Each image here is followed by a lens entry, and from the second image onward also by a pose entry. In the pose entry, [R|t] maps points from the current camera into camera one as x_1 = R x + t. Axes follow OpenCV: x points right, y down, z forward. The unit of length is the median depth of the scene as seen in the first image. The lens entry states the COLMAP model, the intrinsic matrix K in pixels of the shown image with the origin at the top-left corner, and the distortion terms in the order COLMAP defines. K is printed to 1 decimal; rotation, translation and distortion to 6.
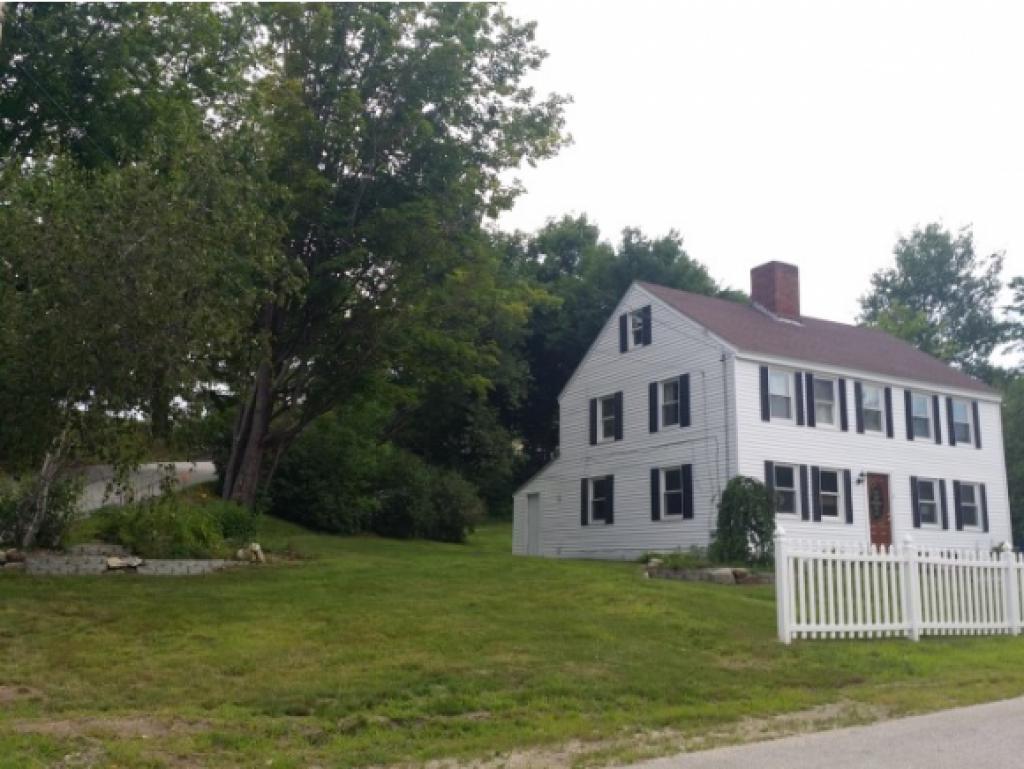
lens RADIAL K [[942.5, 0, 511.0], [0, 942.5, 383.2], [0, 0, 1]] dist [0.136309, -0.303933]
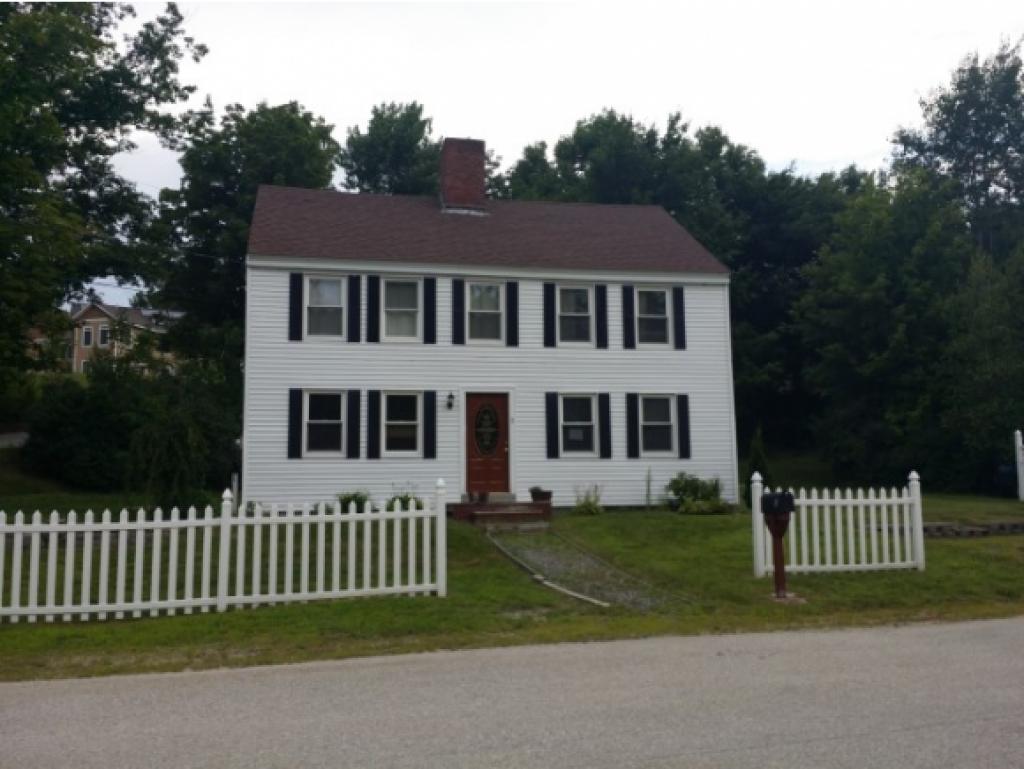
lens RADIAL K [[942.5, 0, 511.0], [0, 942.5, 383.2], [0, 0, 1]] dist [0.136309, -0.303933]
pose [[0.948811, -0.072443, -0.307425, 0.638211], [0.093579, 0.994116, 0.054559, 0.045156], [0.301664, -0.080535, 0.950007, 0.262211]]
